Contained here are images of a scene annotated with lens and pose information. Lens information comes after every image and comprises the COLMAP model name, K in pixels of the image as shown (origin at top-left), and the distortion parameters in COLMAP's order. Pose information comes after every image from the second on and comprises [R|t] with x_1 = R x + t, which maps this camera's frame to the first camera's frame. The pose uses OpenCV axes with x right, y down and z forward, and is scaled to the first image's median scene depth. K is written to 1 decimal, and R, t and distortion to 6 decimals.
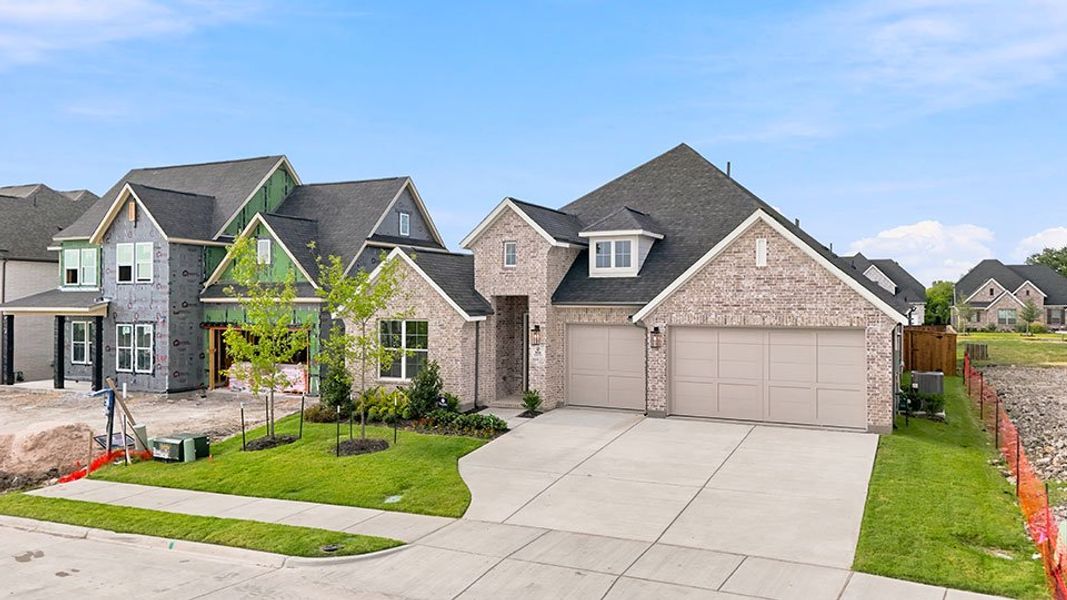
lens RADIAL K [[783.8, 0, 535.1], [0, 783.8, 303.8], [0, 0, 1]] dist [0.073592, -0.032928]
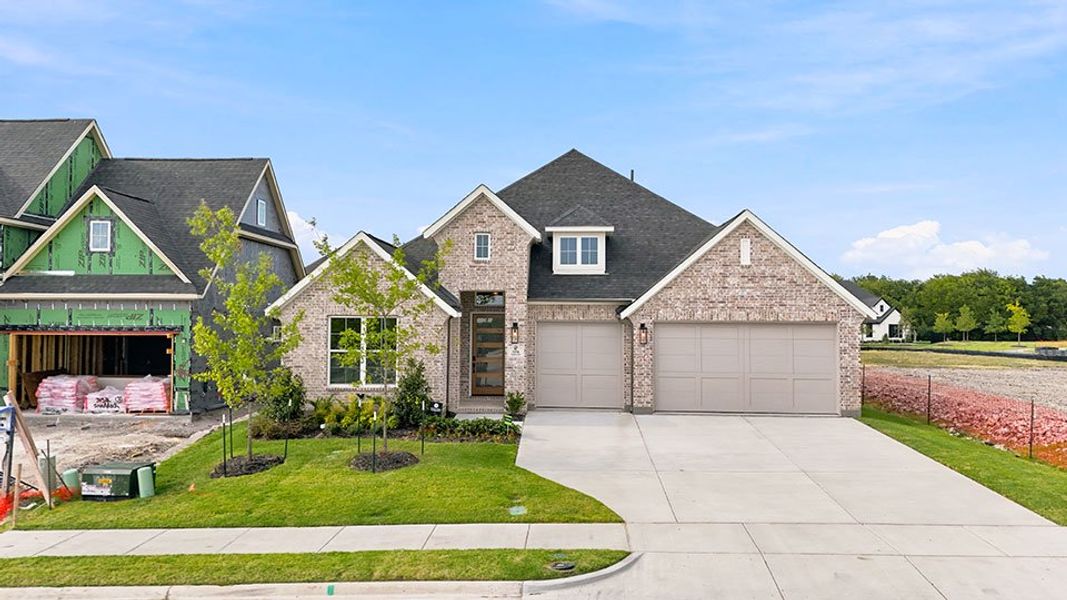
lens RADIAL K [[783.8, 0, 526.0], [0, 783.8, 302.3], [0, 0, 1]] dist [0.073592, -0.032928]
pose [[0.919403, 0.012224, 0.393126, -0.355544], [-0.002478, 0.999677, -0.025291, 0.026911], [-0.393308, 0.022278, 0.919137, 0.131185]]
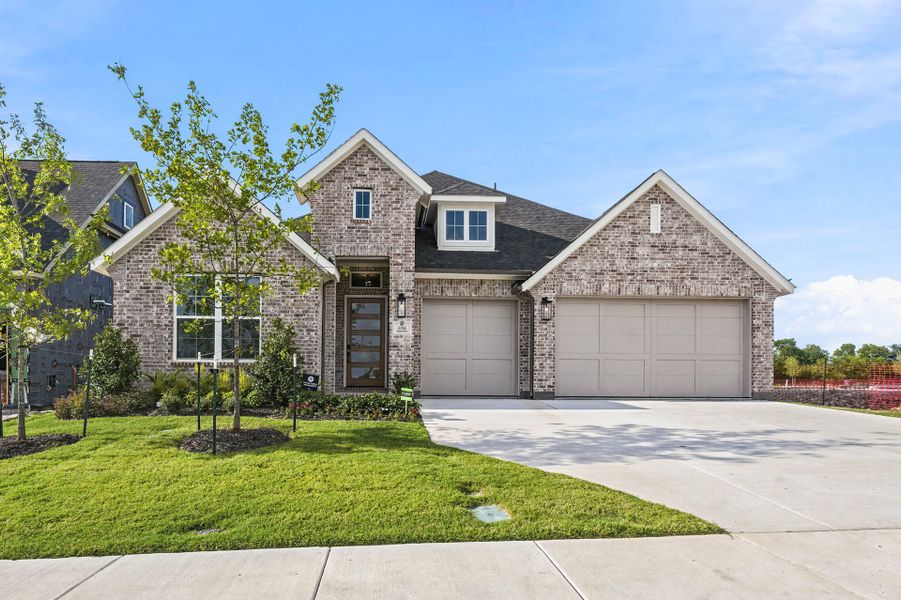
lens RADIAL K [[514.5, 0, 404.9], [0, 514.5, 387.1], [0, 0, 1]] dist [-0.006302, 0.004687]
pose [[0.881462, -0.000822, 0.472255, -0.244767], [-0.001391, 0.999990, 0.004339, 0.121570], [-0.472253, -0.004481, 0.881452, 0.532244]]
